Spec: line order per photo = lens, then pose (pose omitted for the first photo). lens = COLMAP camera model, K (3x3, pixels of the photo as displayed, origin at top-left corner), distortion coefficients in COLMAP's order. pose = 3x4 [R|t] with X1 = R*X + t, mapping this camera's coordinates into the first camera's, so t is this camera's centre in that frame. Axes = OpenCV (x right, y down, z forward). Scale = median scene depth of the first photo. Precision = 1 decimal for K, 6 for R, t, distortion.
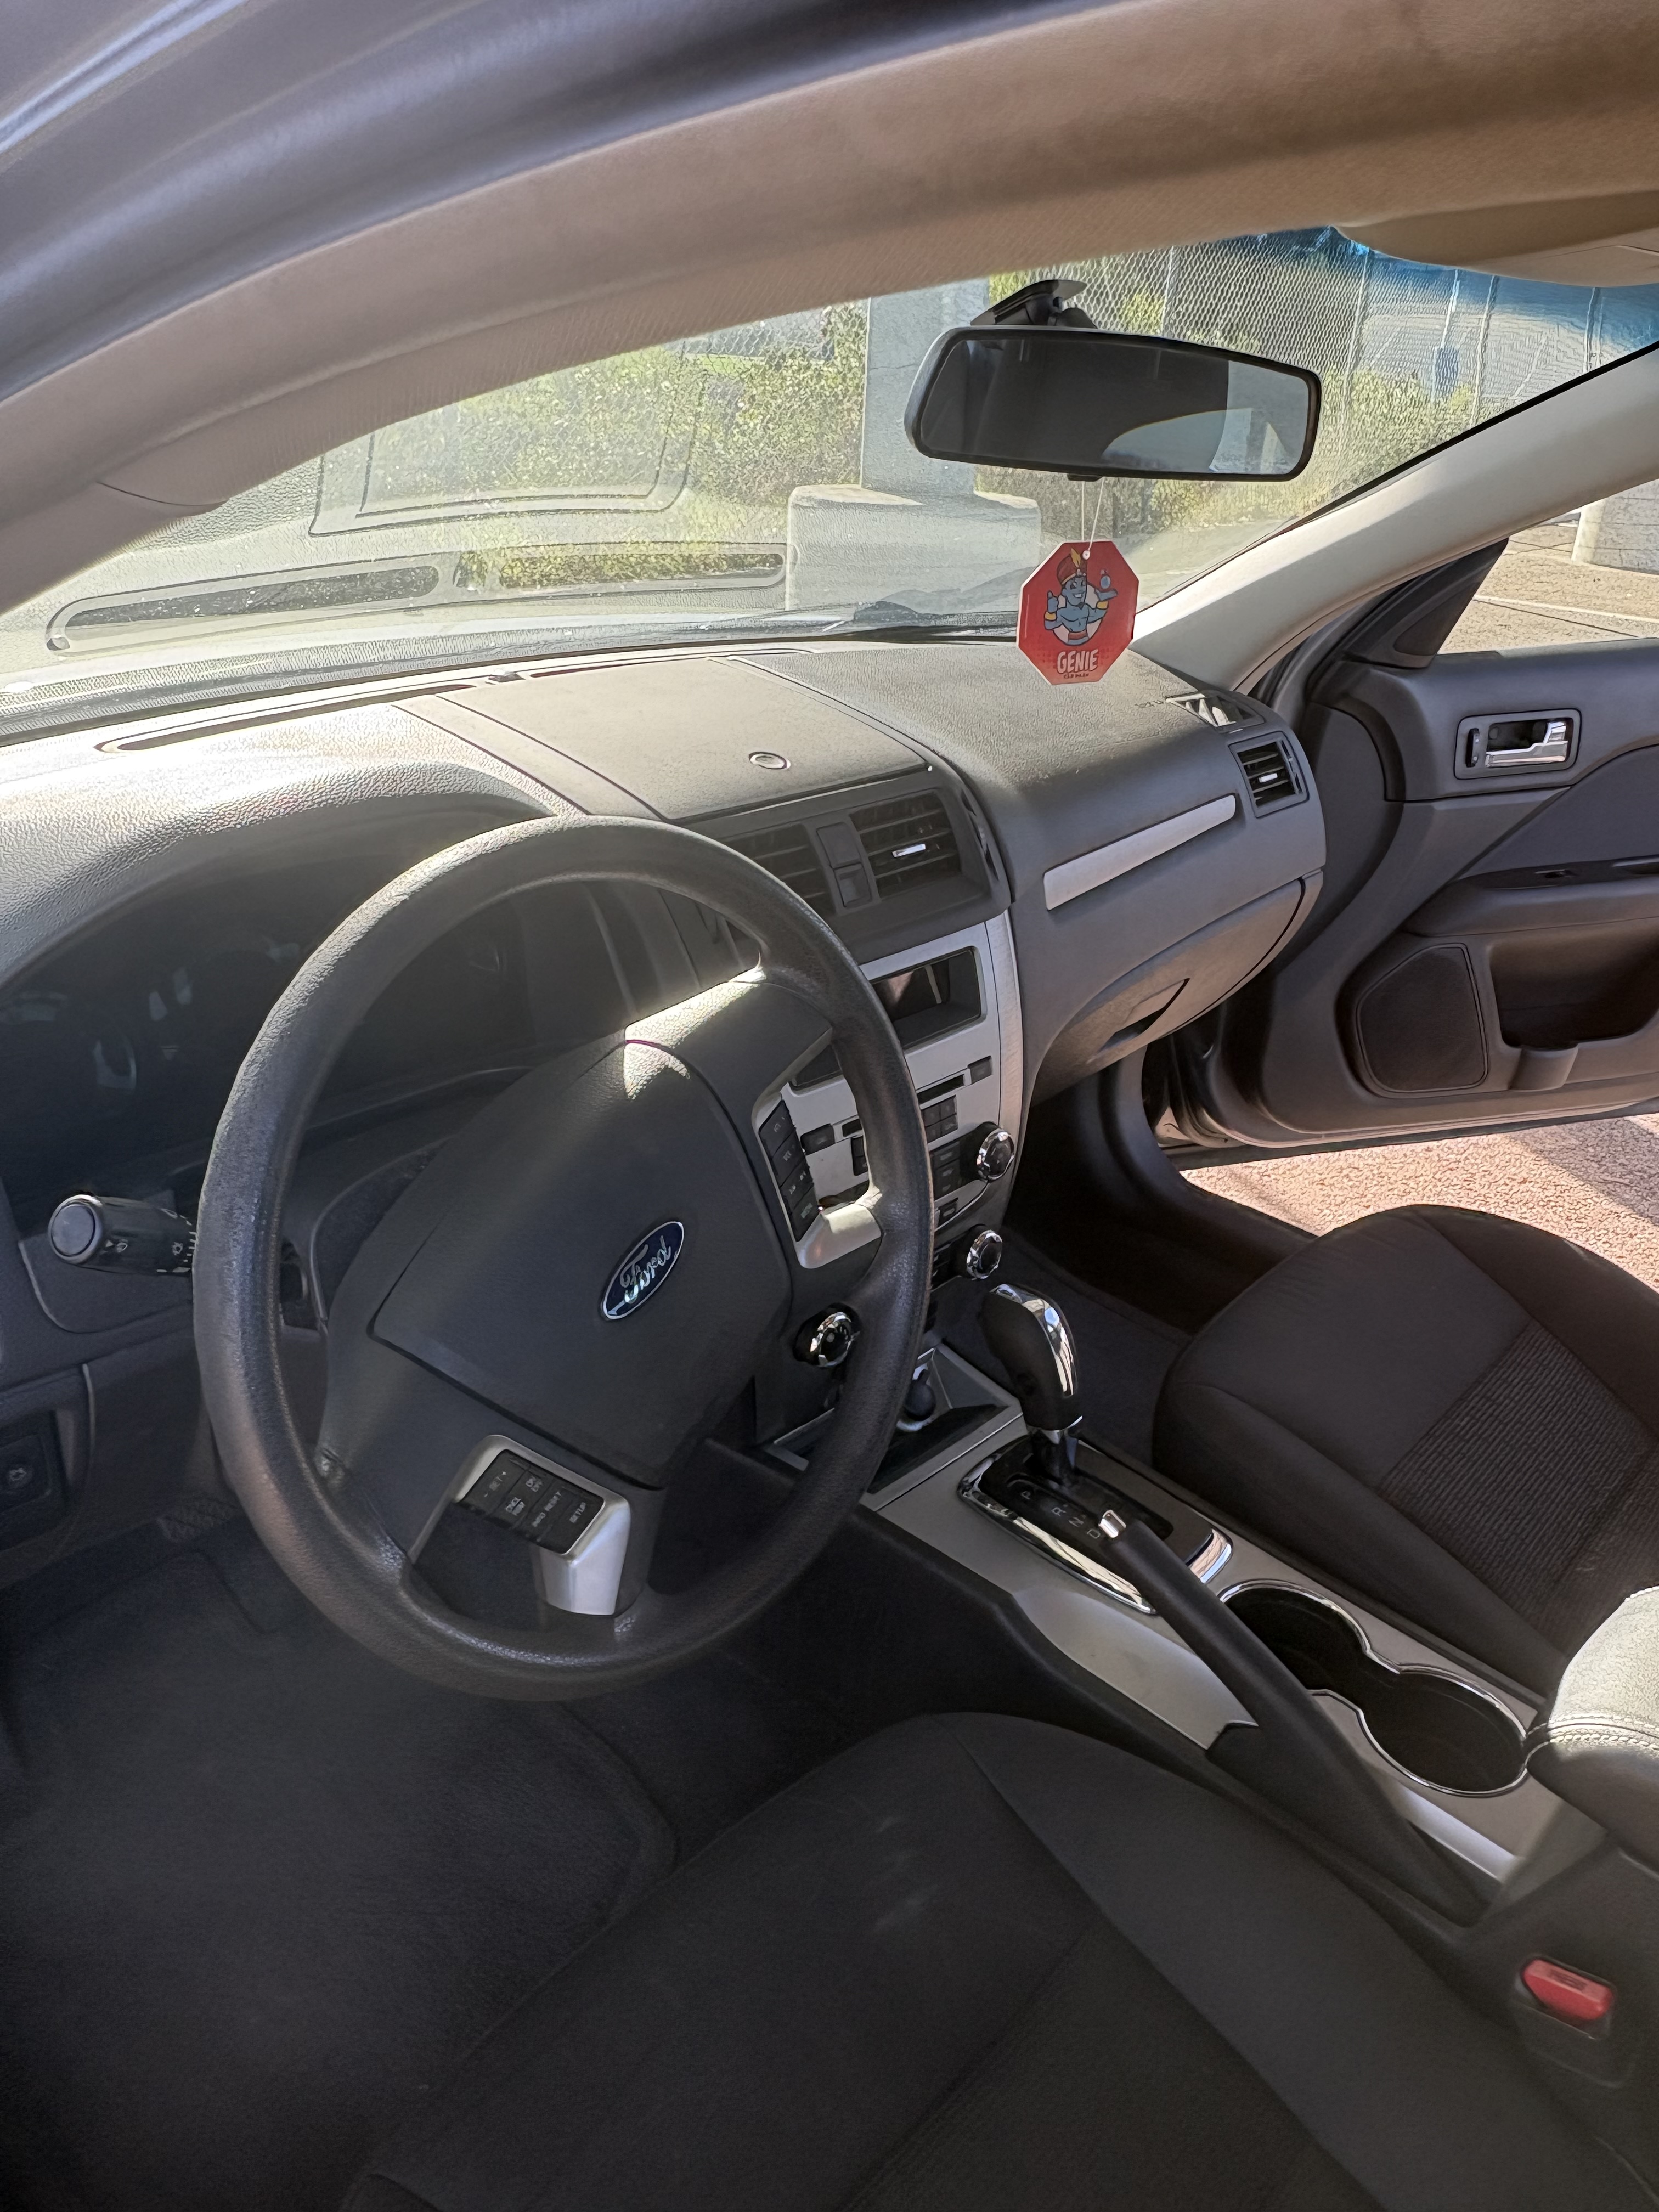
lens RADIAL K [[1594.3, 0, 828.6], [0, 1594.3, 1072.6], [0, 0, 1]] dist [-0.012155, -0.001223]
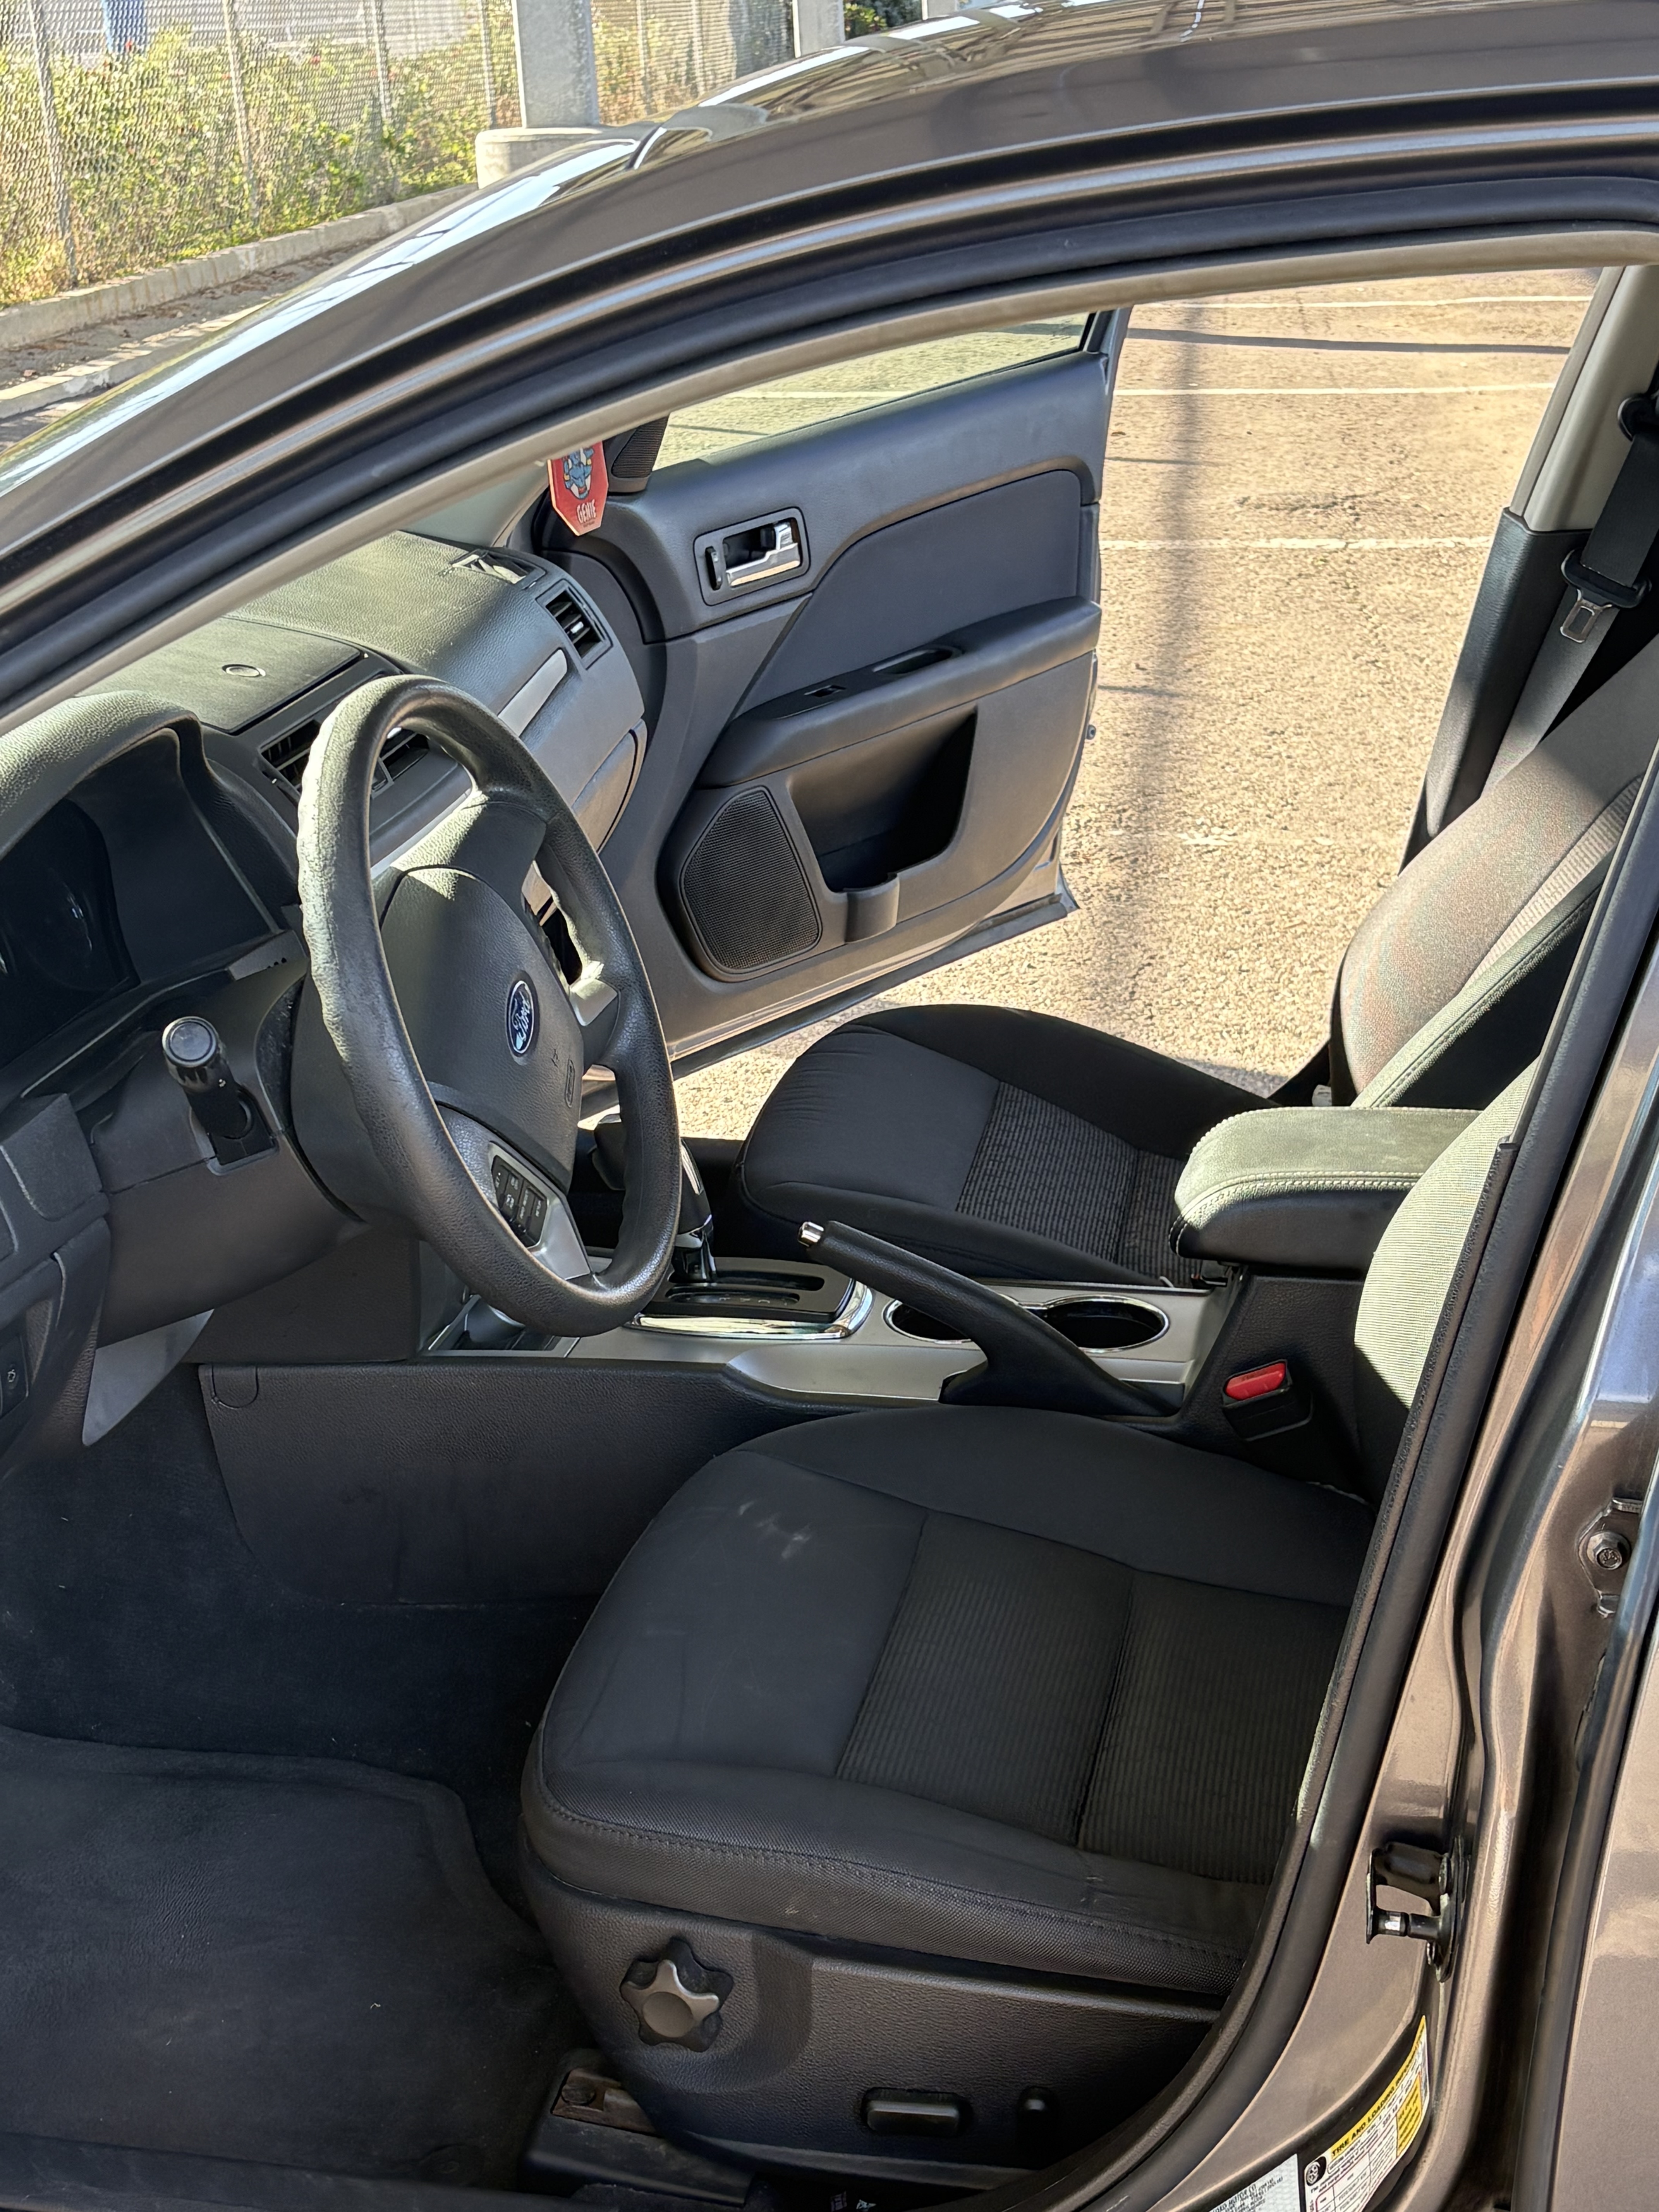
lens RADIAL K [[3002.2, 0, 829.5], [0, 3002.2, 1106.0], [0, 0, 1]] dist [0.042658, 0.010195]
pose [[0.843238, -0.261180, 0.469825, -0.405955], [0.296546, 0.955018, -0.001334, 0.103707], [-0.448342, 0.140449, 0.882759, -0.466641]]
